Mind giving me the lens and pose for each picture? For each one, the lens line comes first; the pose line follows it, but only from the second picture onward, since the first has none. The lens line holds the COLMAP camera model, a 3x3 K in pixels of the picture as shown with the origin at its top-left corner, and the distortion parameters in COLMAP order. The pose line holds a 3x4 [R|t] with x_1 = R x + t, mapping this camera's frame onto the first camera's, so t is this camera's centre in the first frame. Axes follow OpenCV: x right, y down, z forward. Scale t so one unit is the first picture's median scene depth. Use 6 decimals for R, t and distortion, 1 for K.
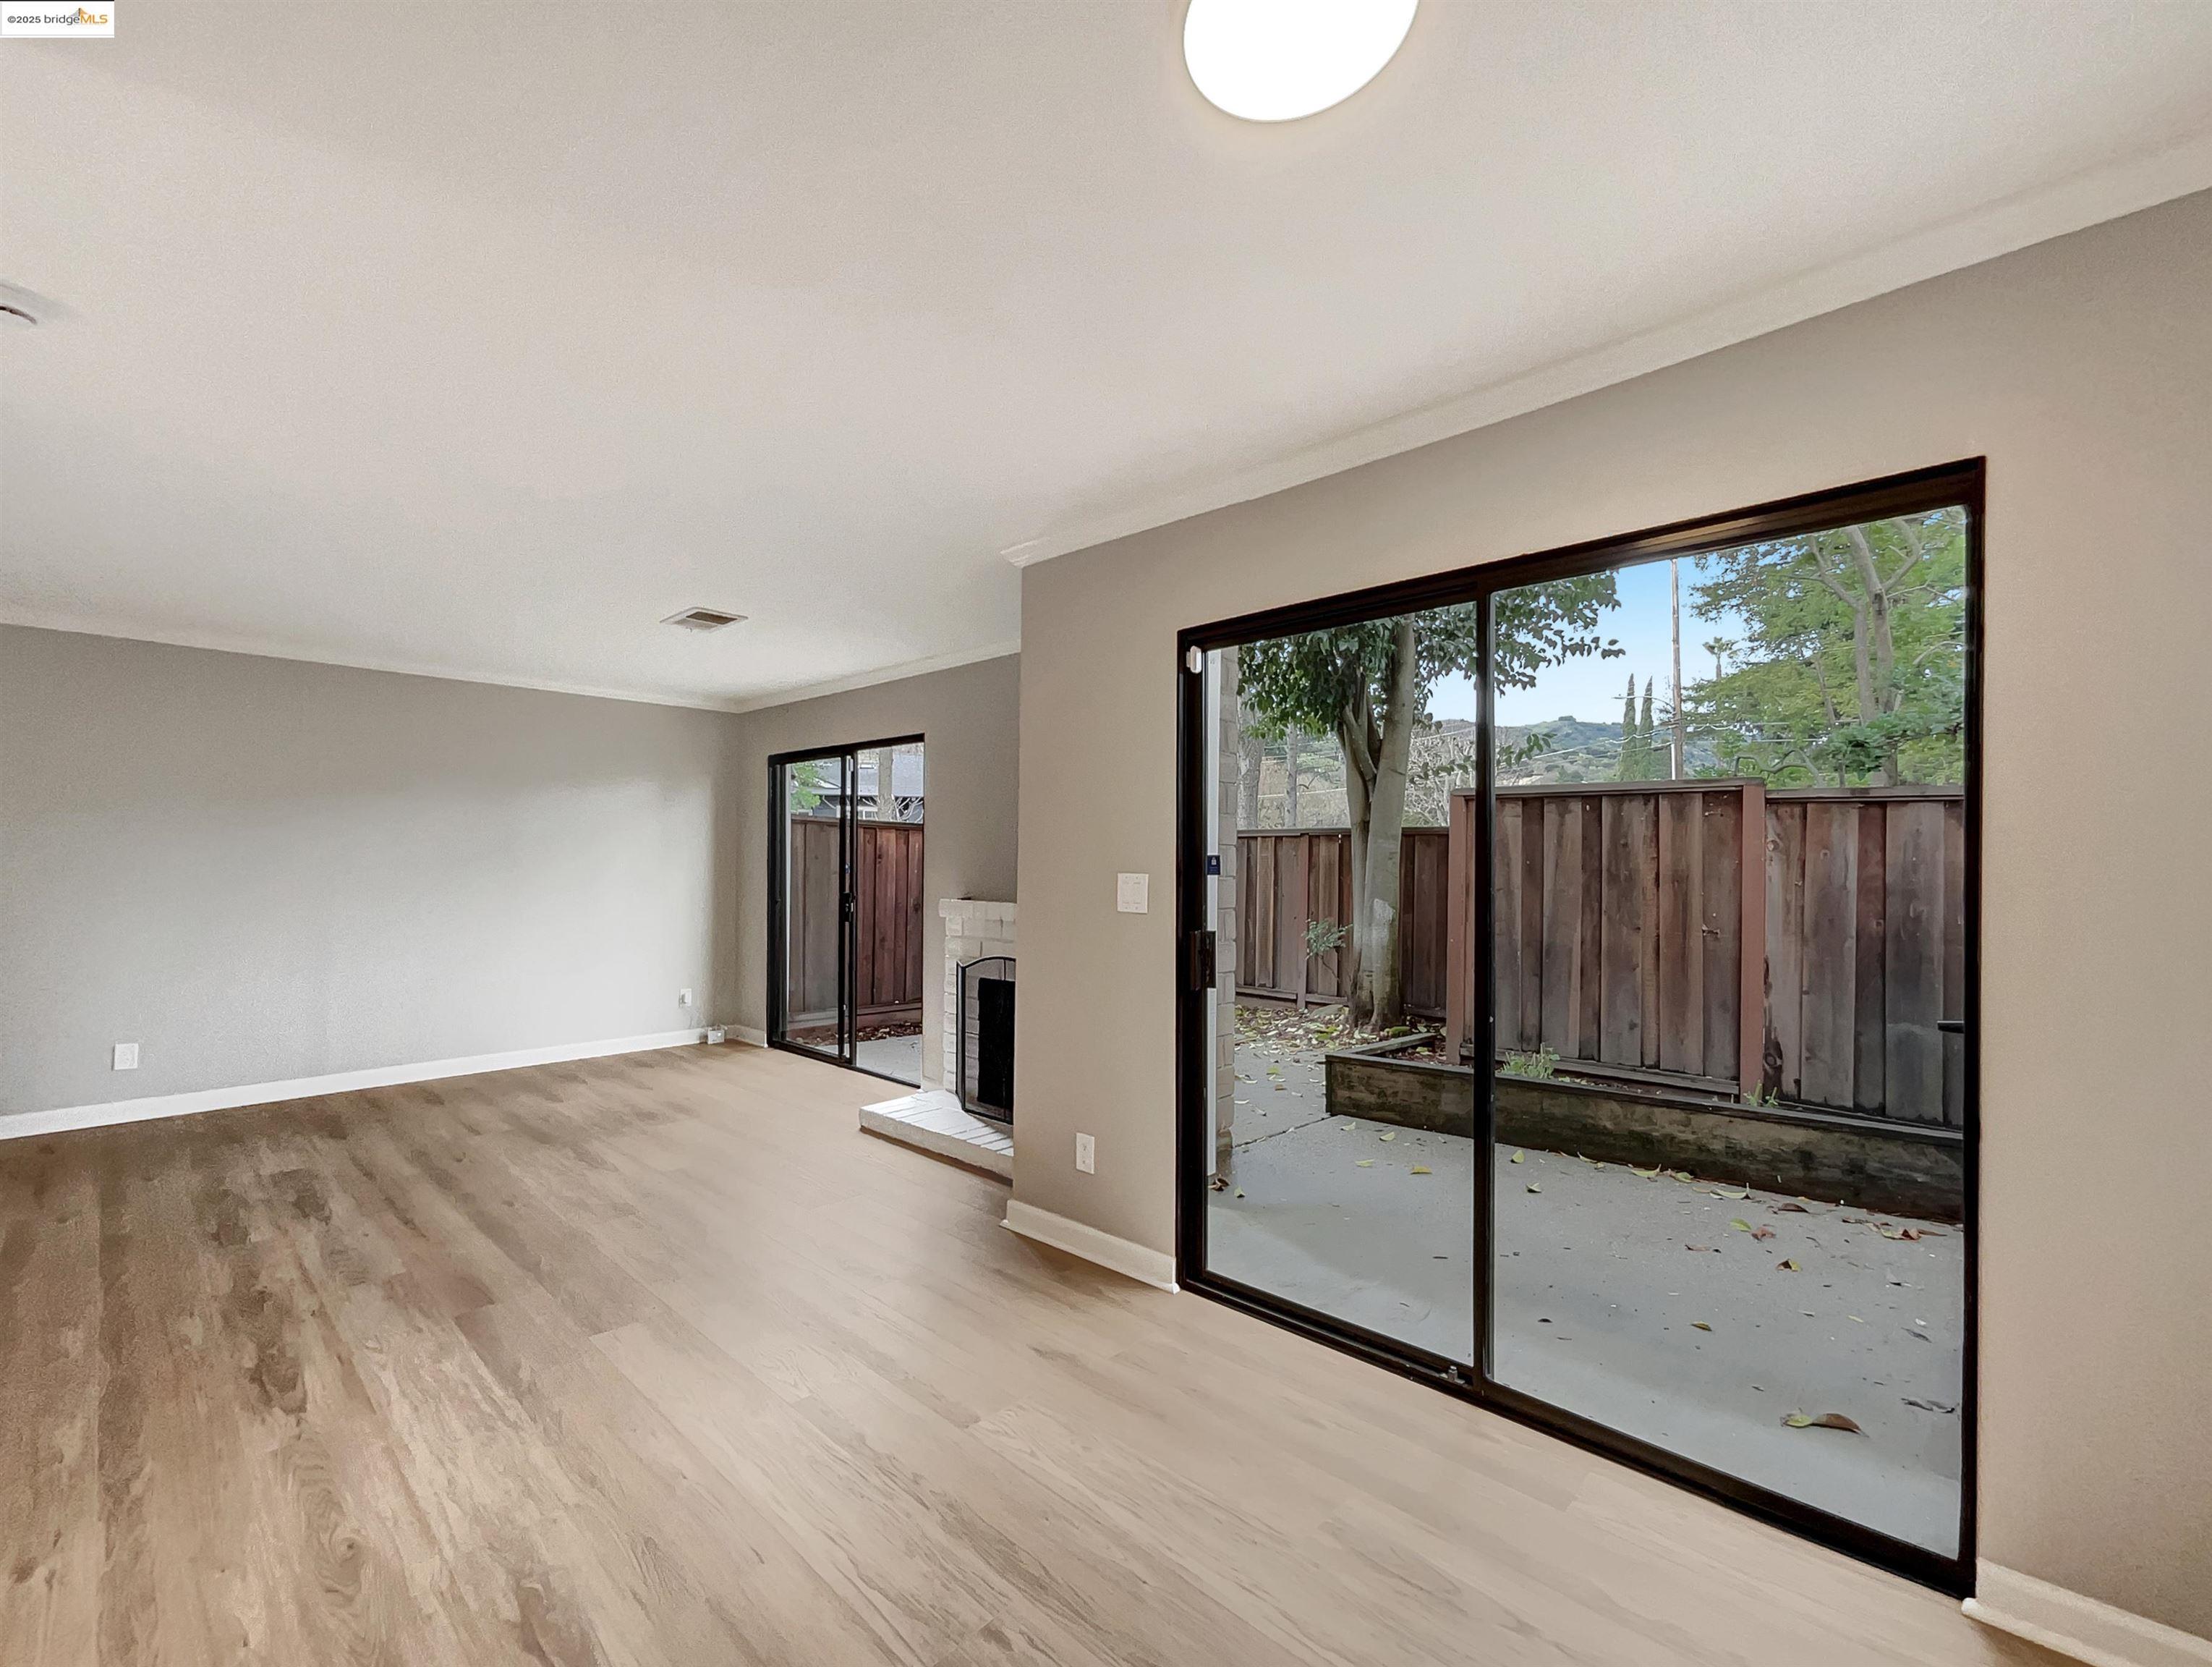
lens RADIAL K [[942.1, 0, 1100.5], [0, 942.1, 856.4], [0, 0, 1]] dist [0.004491, -0.002855]
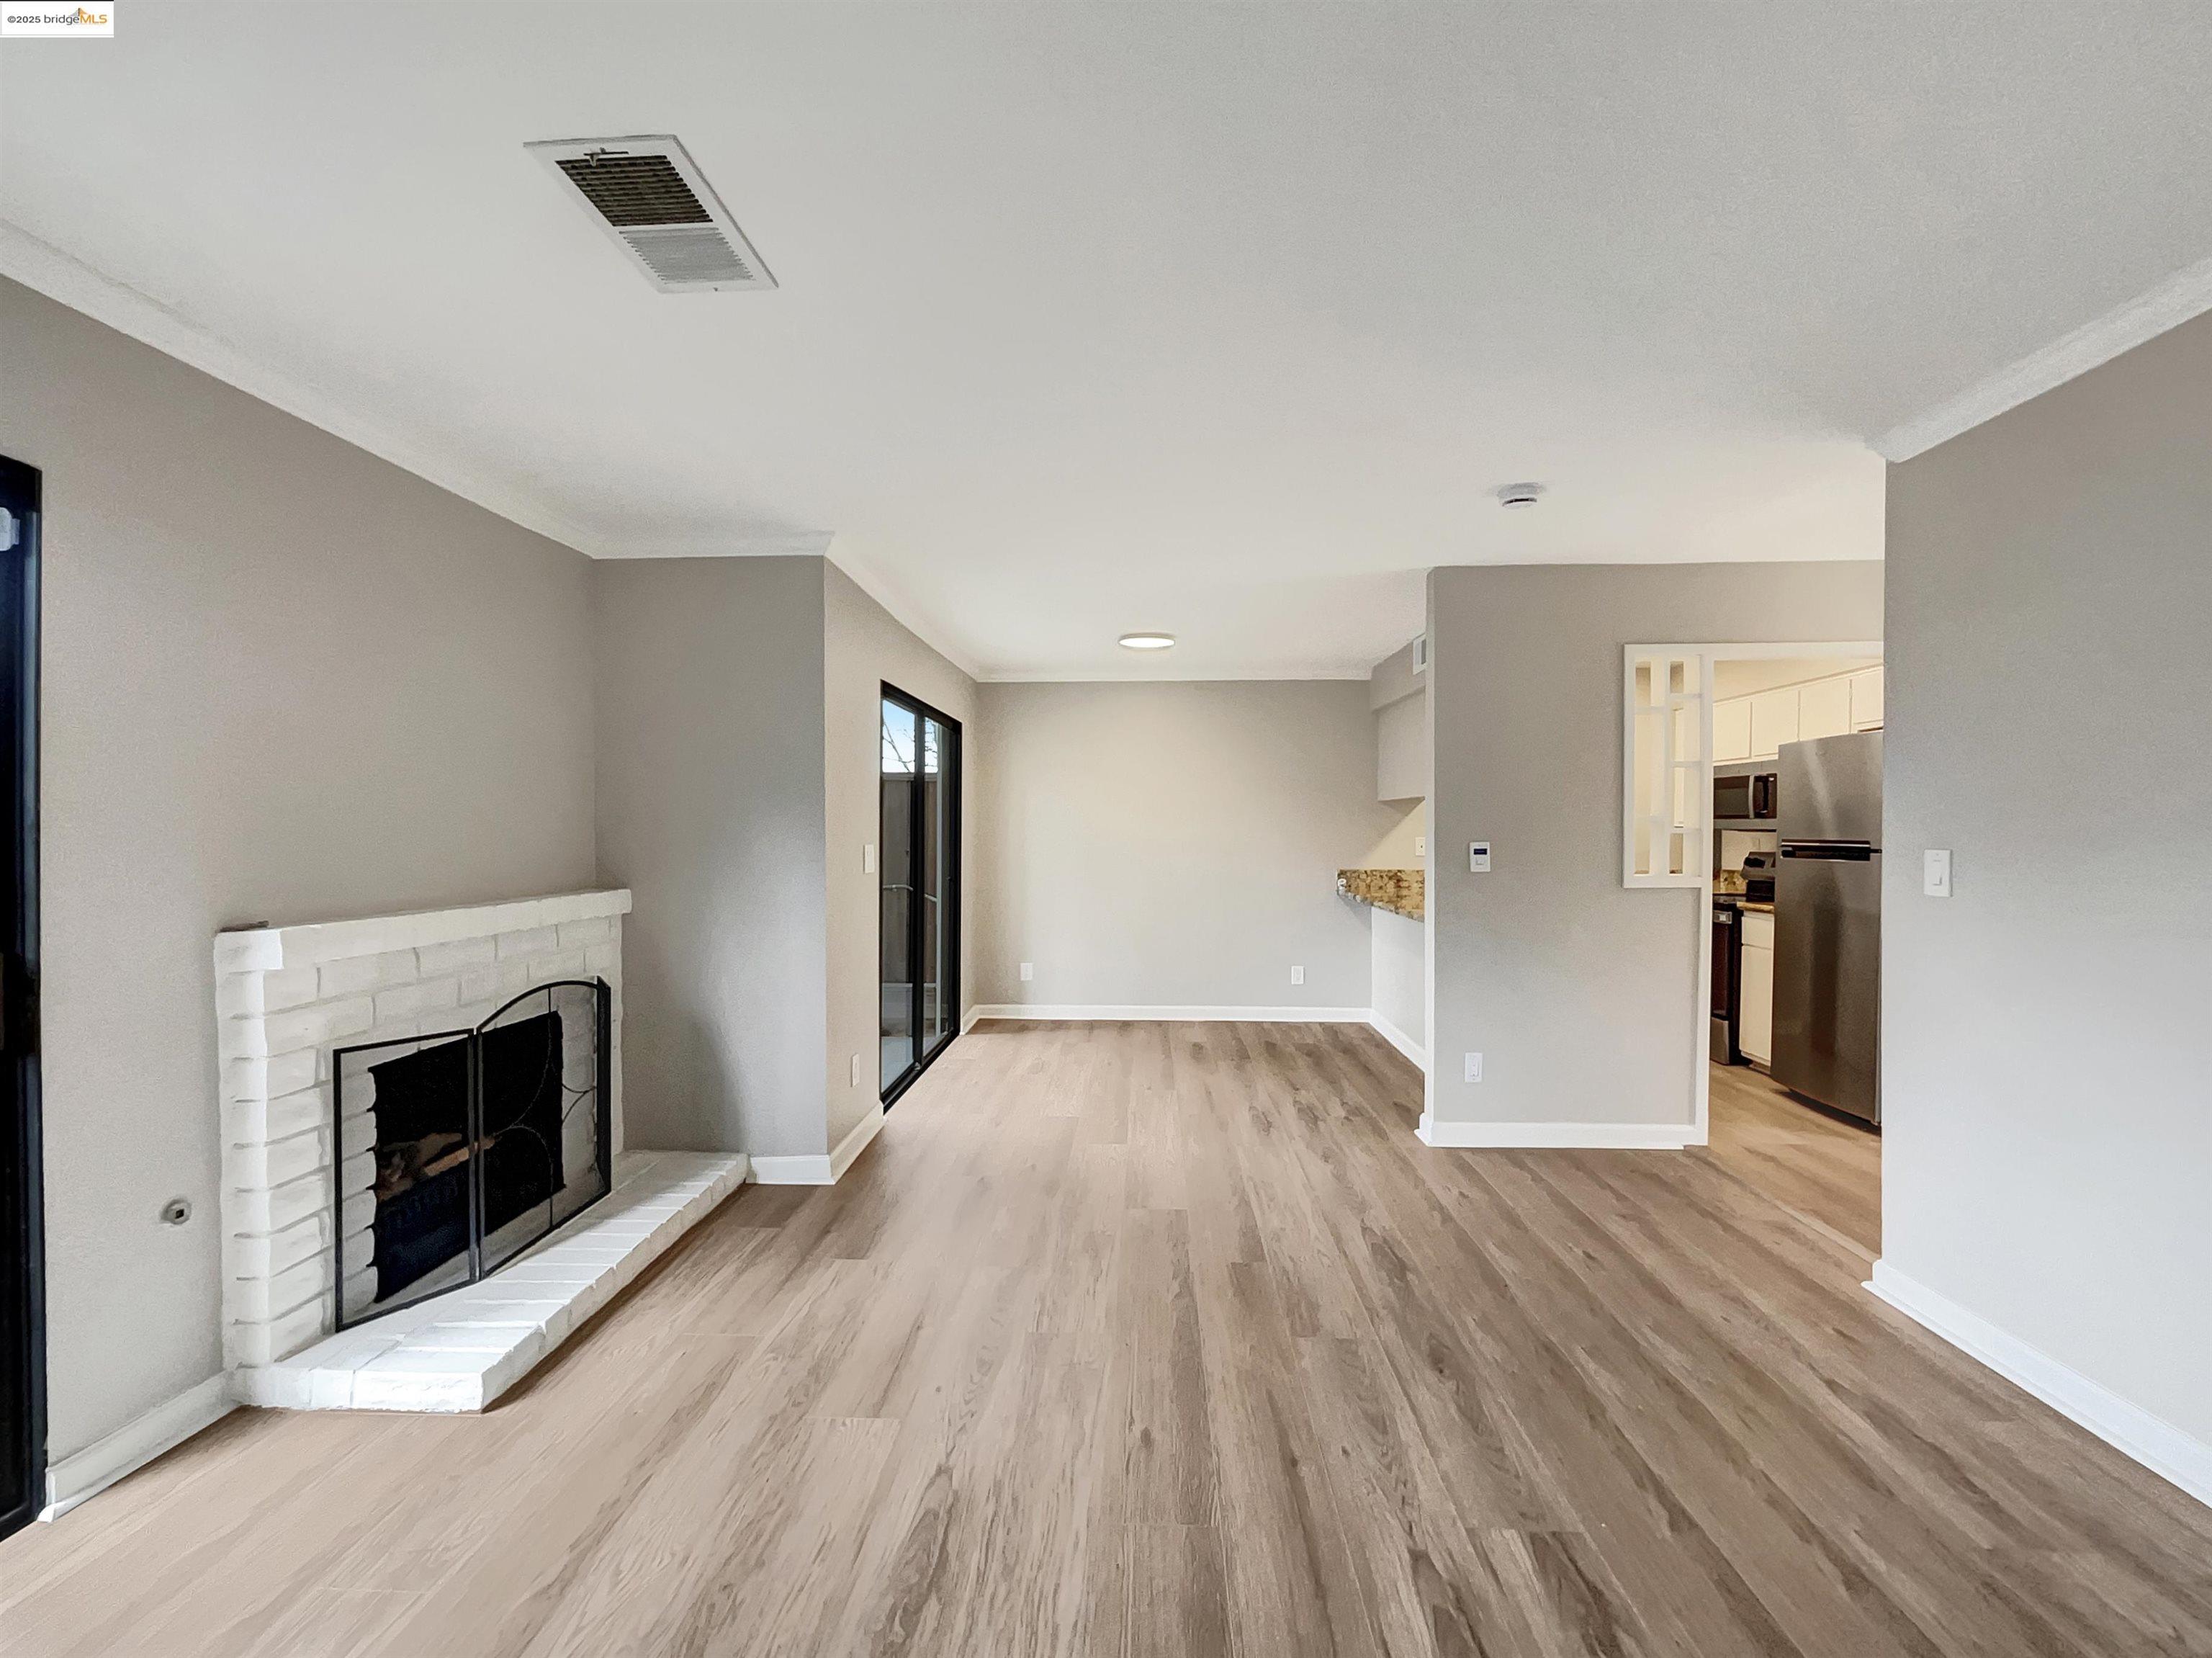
lens RADIAL K [[901.5, 0, 1103.6], [0, 901.5, 836.0], [0, 0, 1]] dist [-0.008161, -0.000905]
pose [[-0.645426, -0.009032, 0.763769, -1.219056], [-0.009254, 0.999949, 0.004006, -0.003349], [-0.763767, -0.004482, -0.645477, 1.634085]]
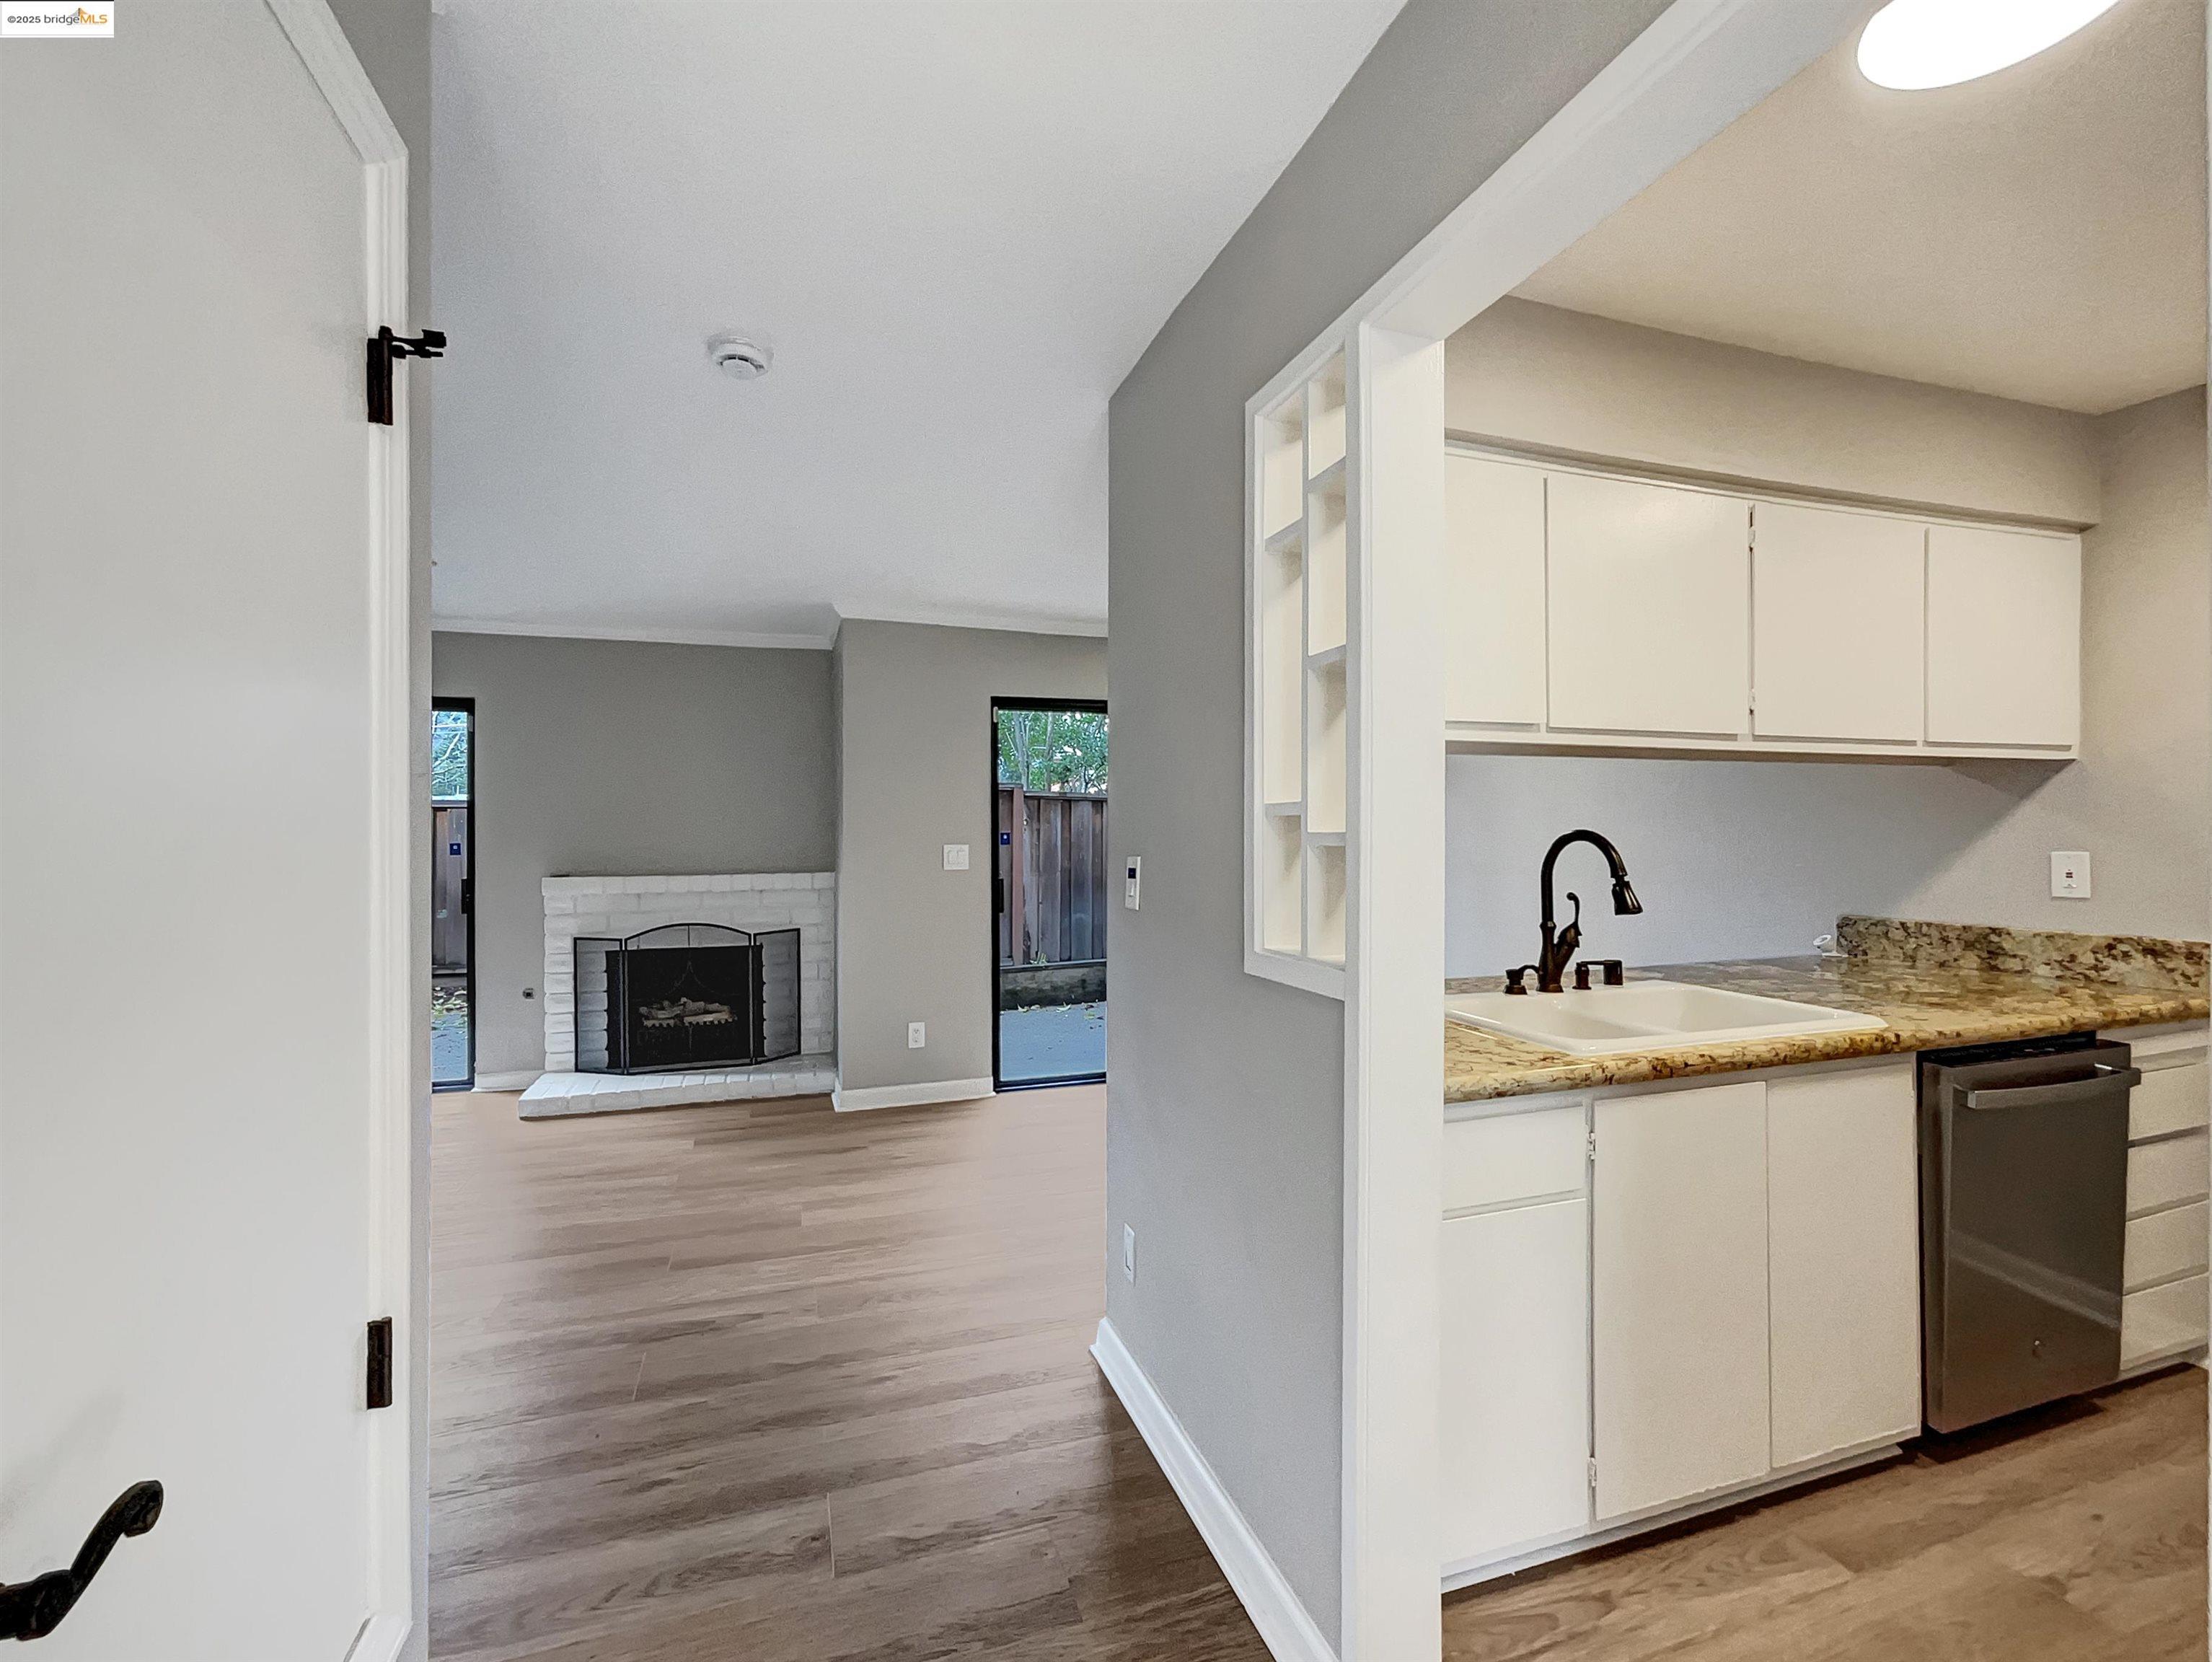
lens RADIAL K [[942.0, 0, 1101.8], [0, 942.0, 827.3], [0, 0, 1]] dist [0.004491, -0.002855]
pose [[0.471894, -0.004435, 0.881644, -1.261693], [-0.002432, 0.999977, 0.006332, -0.022180], [-0.881652, -0.005133, 0.471873, 0.054917]]
